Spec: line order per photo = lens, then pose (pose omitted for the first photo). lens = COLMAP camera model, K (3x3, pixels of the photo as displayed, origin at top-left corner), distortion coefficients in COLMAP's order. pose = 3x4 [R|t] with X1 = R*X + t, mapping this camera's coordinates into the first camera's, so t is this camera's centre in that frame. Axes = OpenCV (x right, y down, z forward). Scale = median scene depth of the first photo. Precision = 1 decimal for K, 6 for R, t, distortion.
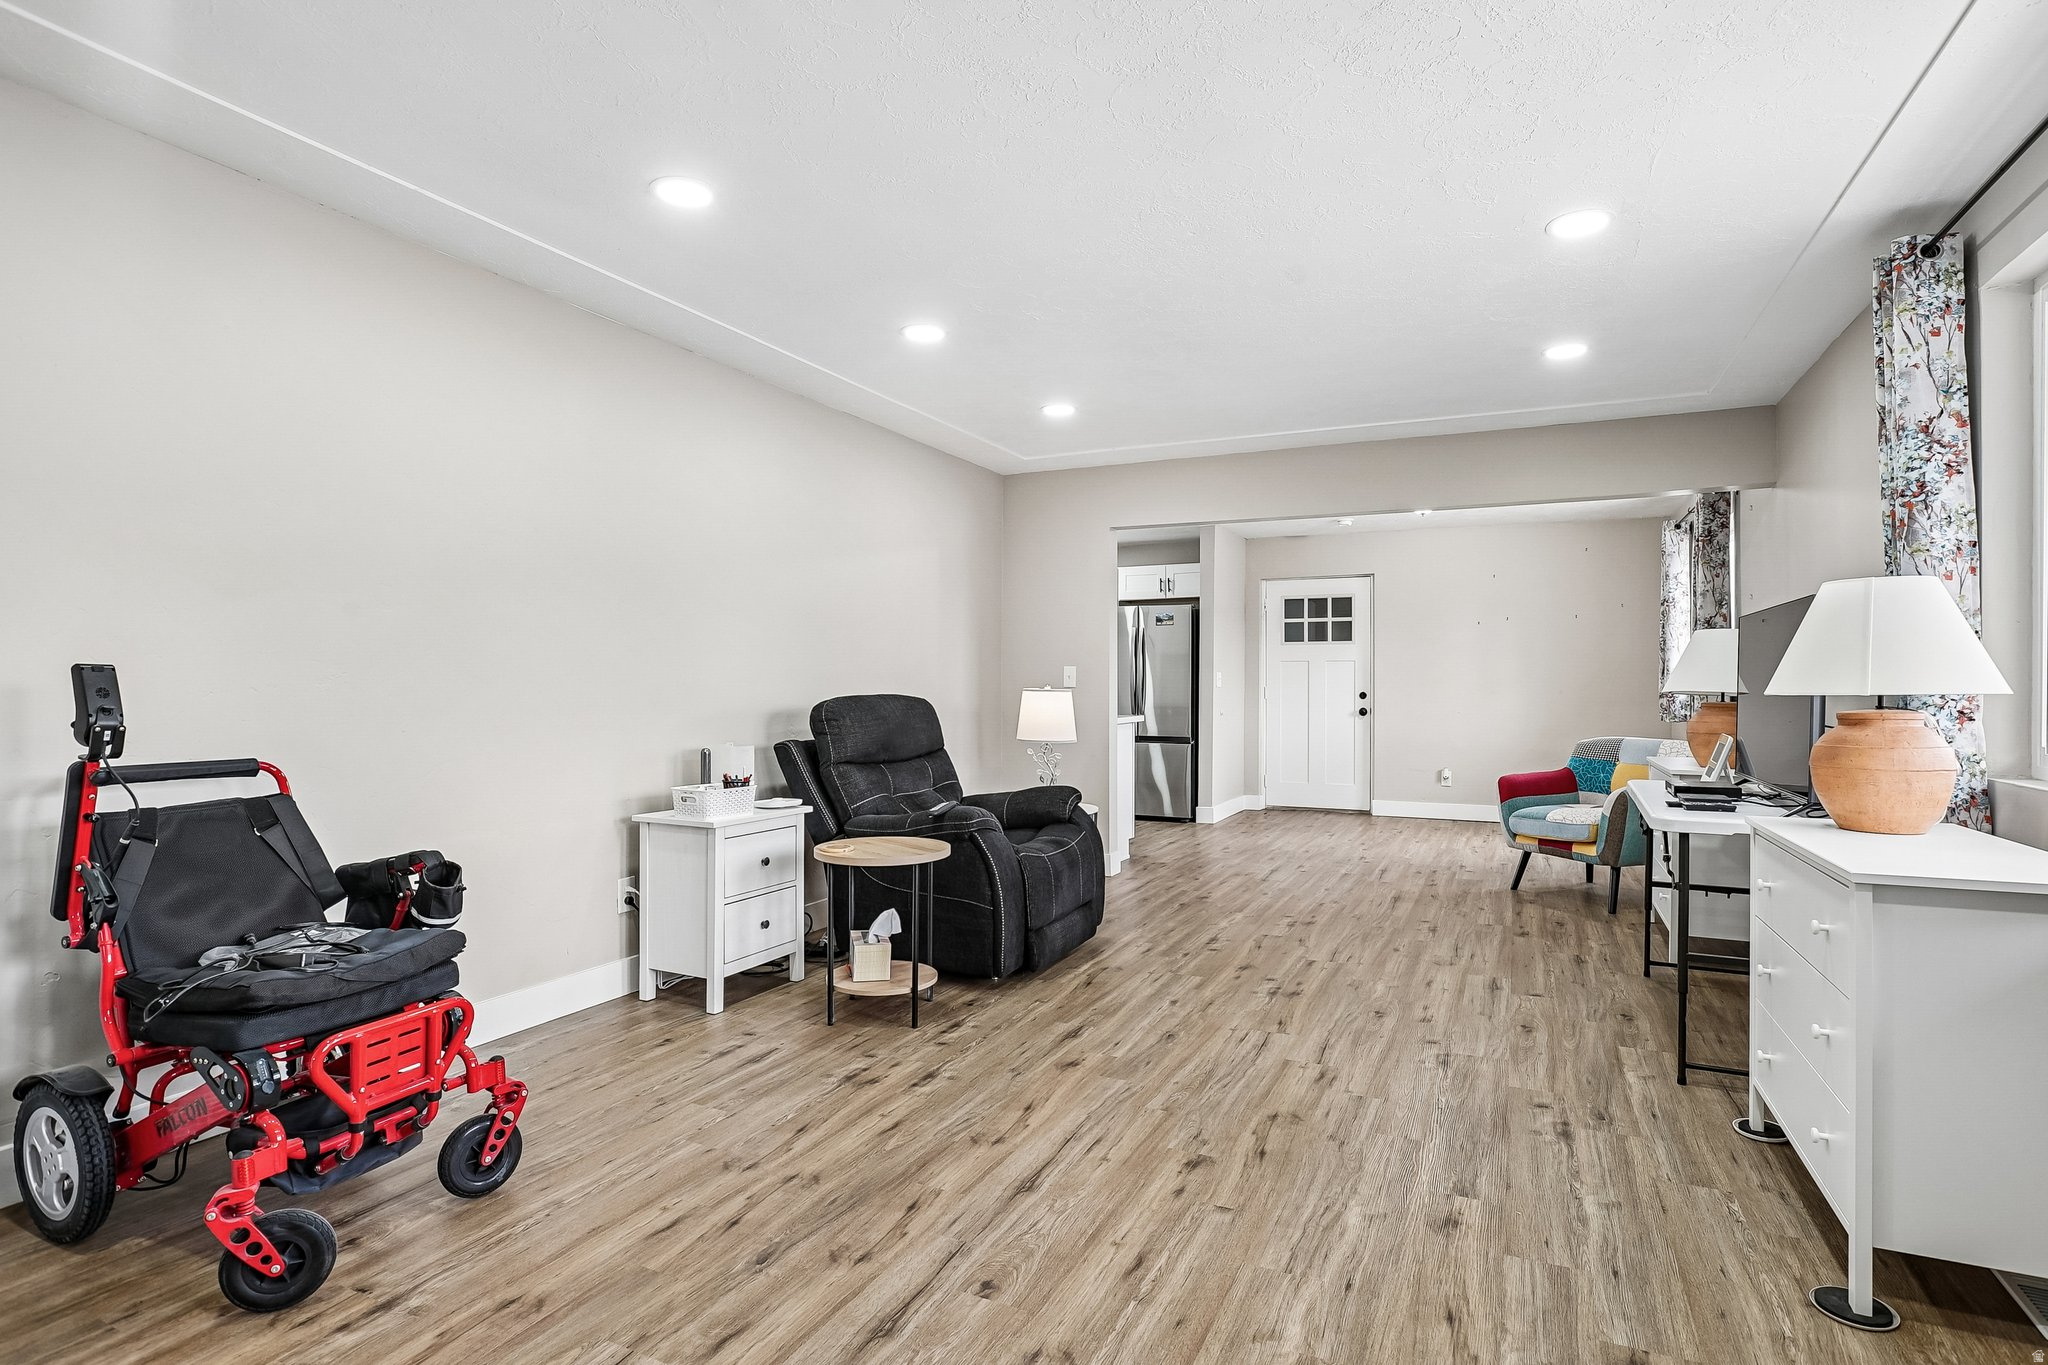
lens RADIAL K [[1011.0, 0, 1044.1], [0, 1011.0, 679.1], [0, 0, 1]] dist [-0.063231, 0.037953]
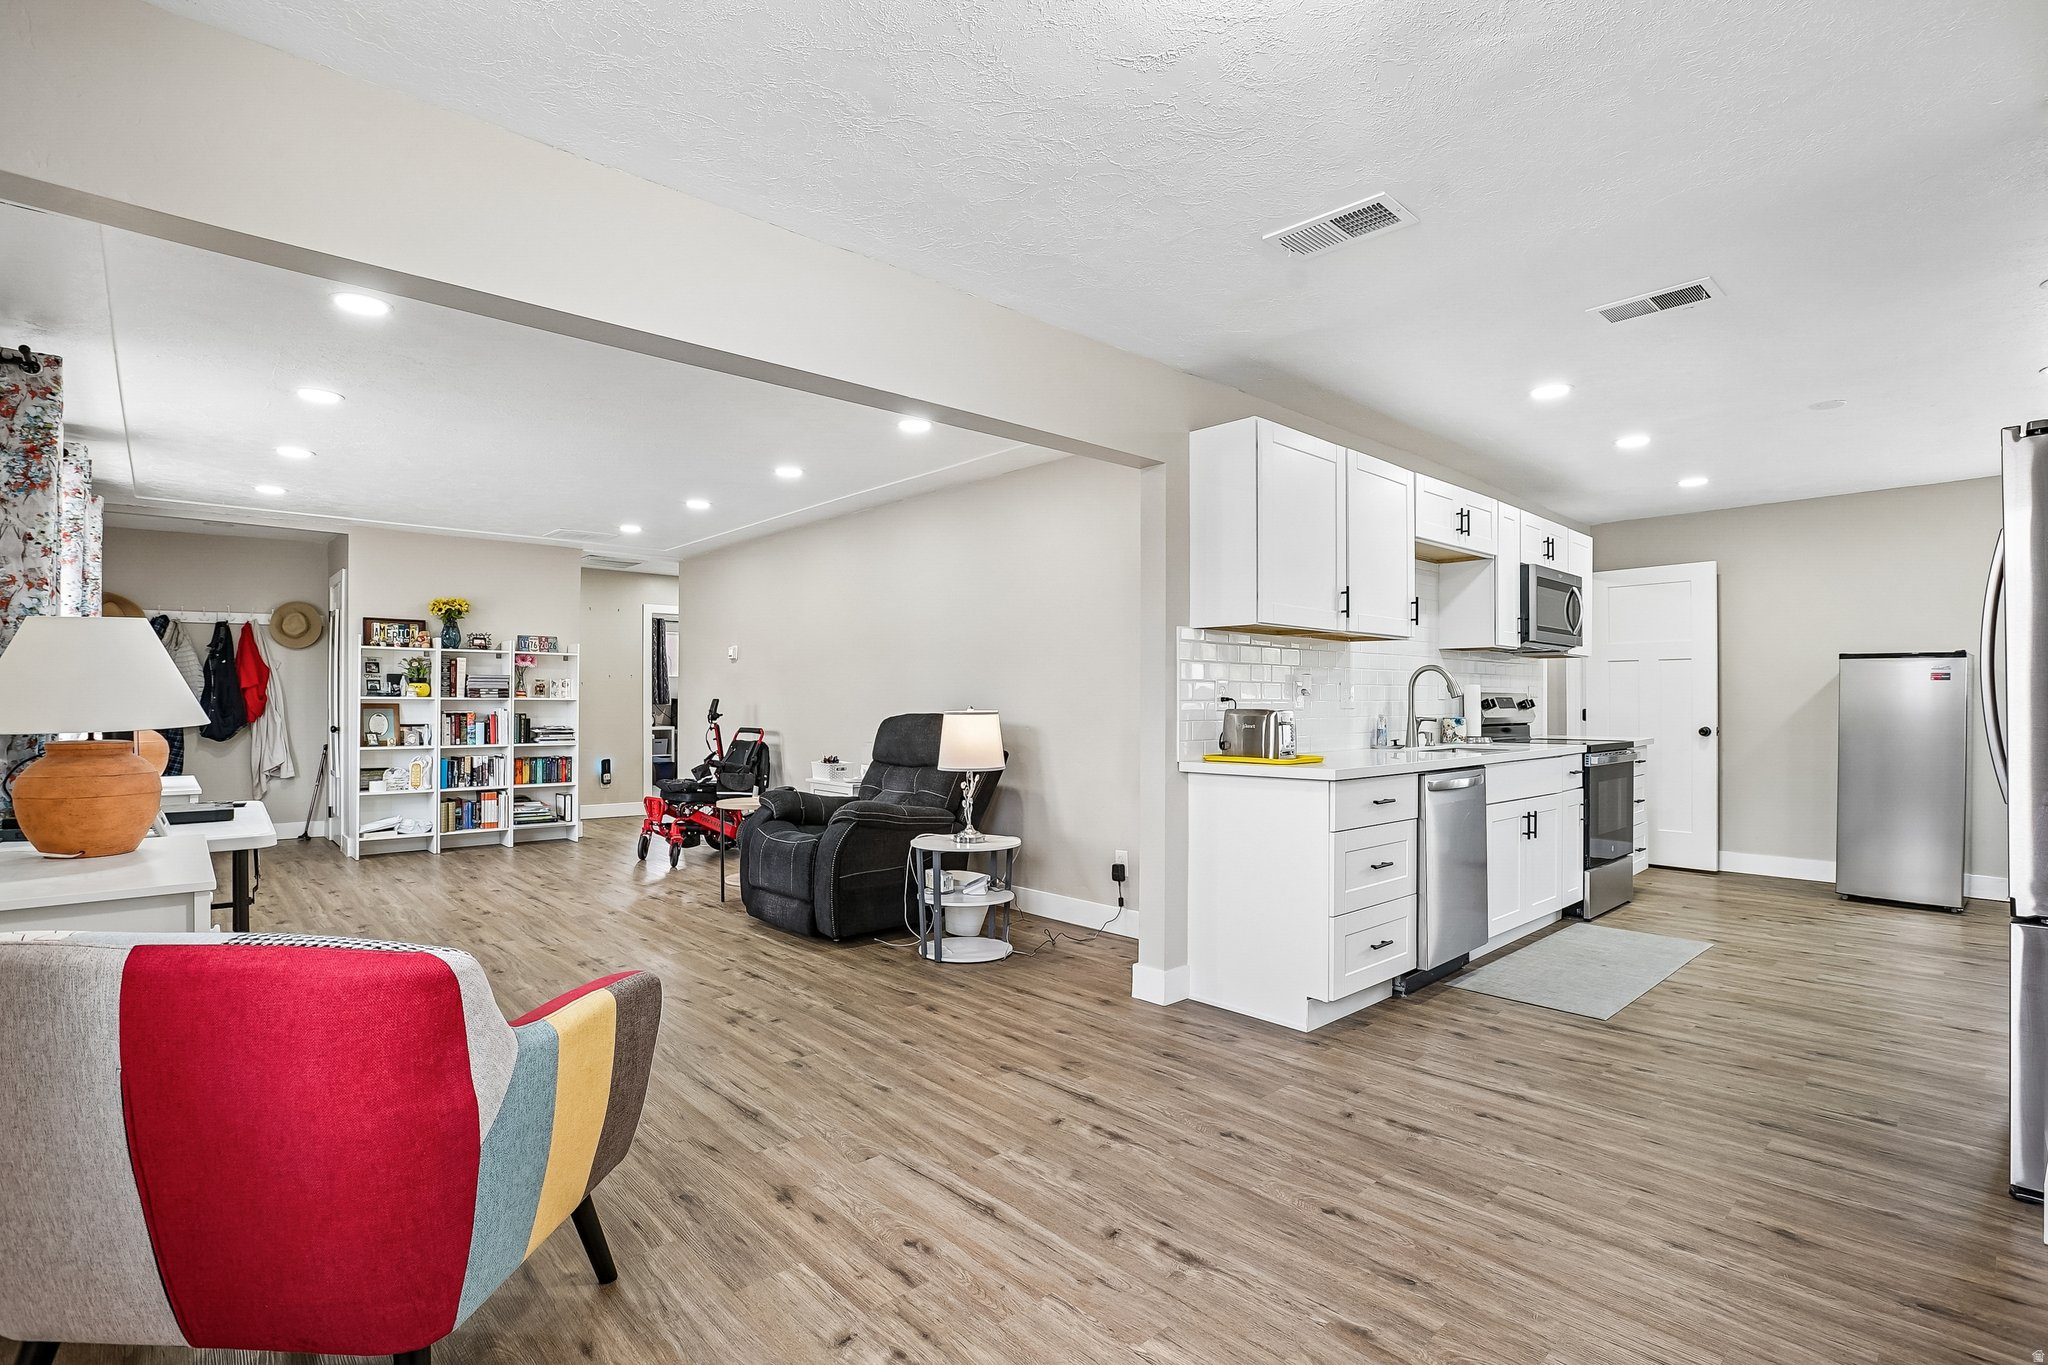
lens RADIAL K [[976.5, 0, 1022.4], [0, 976.5, 700.7], [0, 0, 1]] dist [-0.065309, 0.031368]
pose [[-0.384847, -0.001158, -0.922980, 1.090166], [0.003966, 0.999988, -0.002909, 0.004109], [0.922972, -0.004779, -0.384838, 1.892263]]
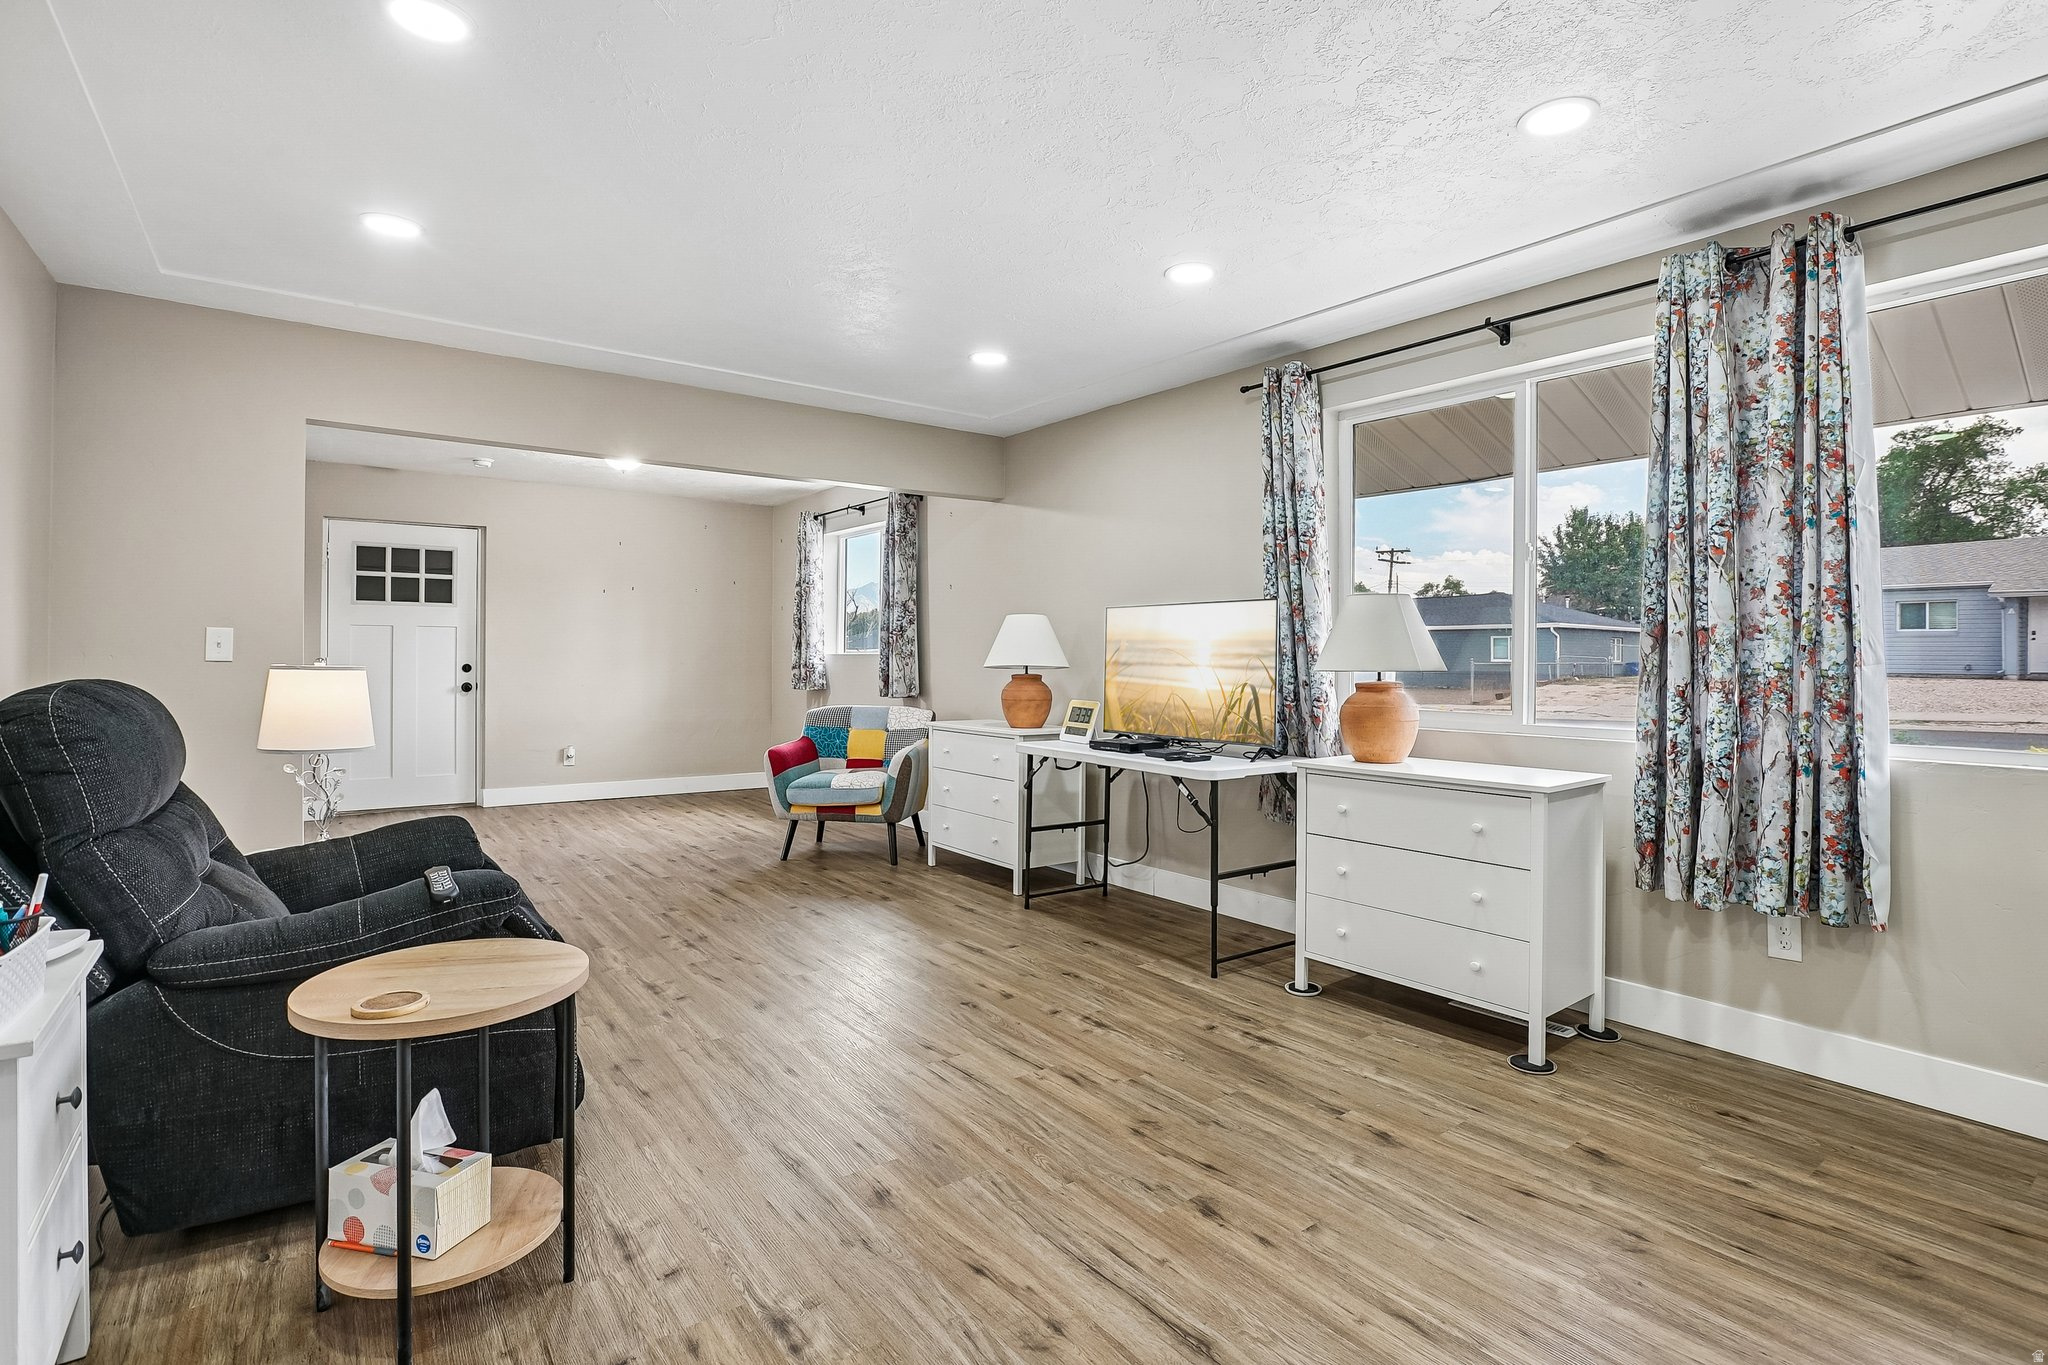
lens RADIAL K [[978.7, 0, 1034.5], [0, 978.7, 654.2], [0, 0, 1]] dist [-0.065182, 0.031701]
pose [[0.466386, 0.003898, 0.884573, -0.423644], [-0.010549, 0.999944, 0.001155, -0.003543], [-0.884518, -0.009870, 0.466401, 0.467902]]
